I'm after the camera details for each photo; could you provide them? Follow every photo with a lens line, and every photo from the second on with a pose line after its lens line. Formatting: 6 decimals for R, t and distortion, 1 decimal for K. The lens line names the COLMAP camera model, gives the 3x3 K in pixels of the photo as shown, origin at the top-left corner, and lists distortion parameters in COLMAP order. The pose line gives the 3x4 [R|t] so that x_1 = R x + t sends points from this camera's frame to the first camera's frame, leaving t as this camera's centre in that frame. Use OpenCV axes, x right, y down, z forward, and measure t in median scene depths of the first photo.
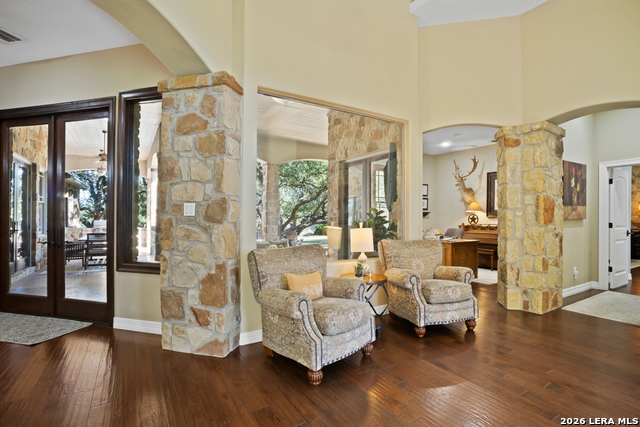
lens RADIAL K [[308.2, 0, 320.0], [0, 308.2, 213.5], [0, 0, 1]] dist [-0.039807, 0.000109]
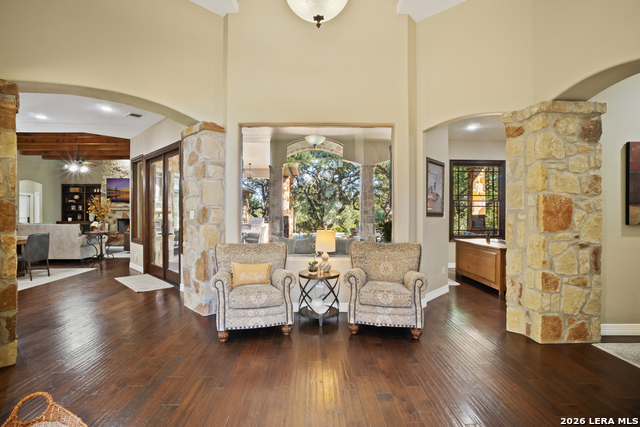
lens RADIAL K [[308.2, 0, 320.0], [0, 308.2, 213.5], [0, 0, 1]] dist [-0.039807, 0.000109]
pose [[0.861493, -0.001818, -0.507767, 0.629000], [0.005653, 0.999966, 0.006011, -0.018791], [0.507739, -0.008049, 0.861474, 0.013902]]
